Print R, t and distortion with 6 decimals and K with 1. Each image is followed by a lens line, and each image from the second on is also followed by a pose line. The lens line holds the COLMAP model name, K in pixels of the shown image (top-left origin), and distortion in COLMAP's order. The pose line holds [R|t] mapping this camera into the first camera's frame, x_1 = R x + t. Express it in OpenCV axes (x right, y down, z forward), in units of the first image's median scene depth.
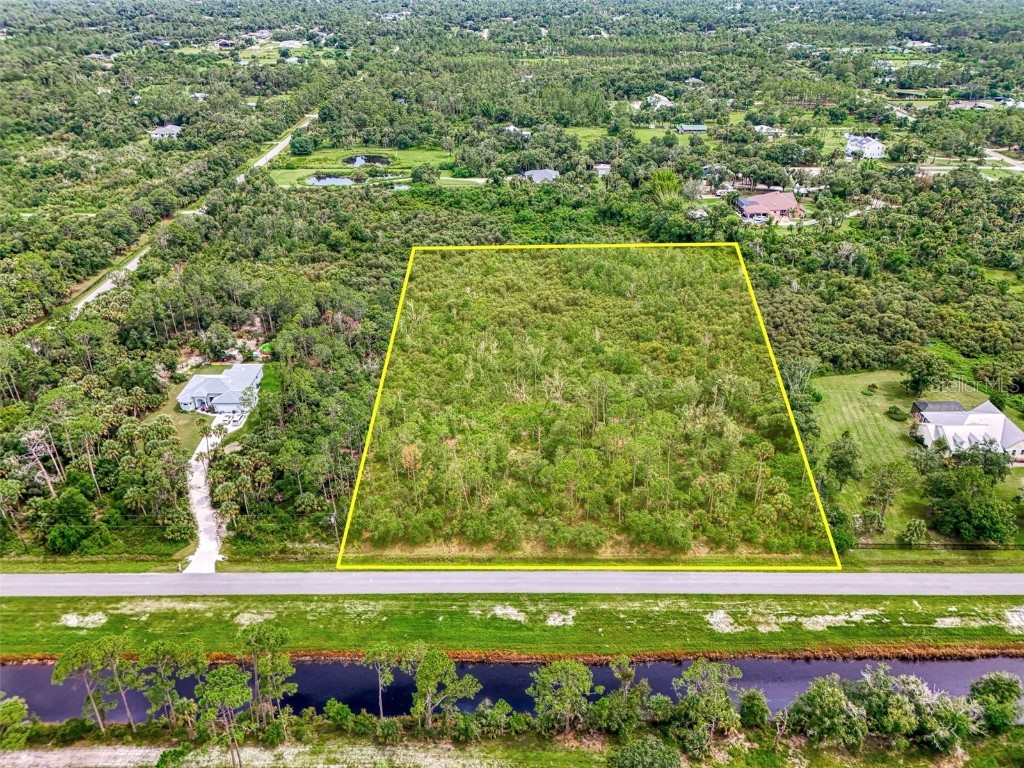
lens RADIAL K [[762.6, 0, 512.6], [0, 762.6, 386.2], [0, 0, 1]] dist [0.058739, -0.056676]
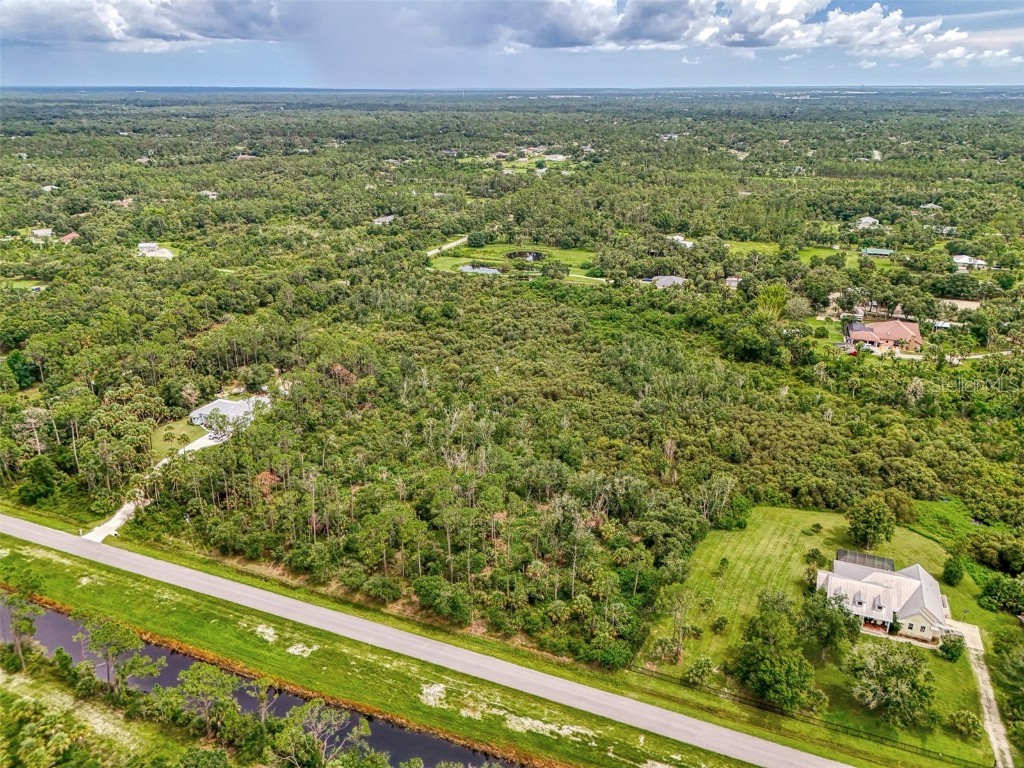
lens RADIAL K [[762.6, 0, 507.5], [0, 762.6, 385.7], [0, 0, 1]] dist [0.058739, -0.056676]
pose [[0.921809, 0.144040, -0.359890, 0.415101], [-0.191410, 0.976458, -0.099457, -0.001318], [0.337092, 0.160567, 0.927679, 0.030439]]
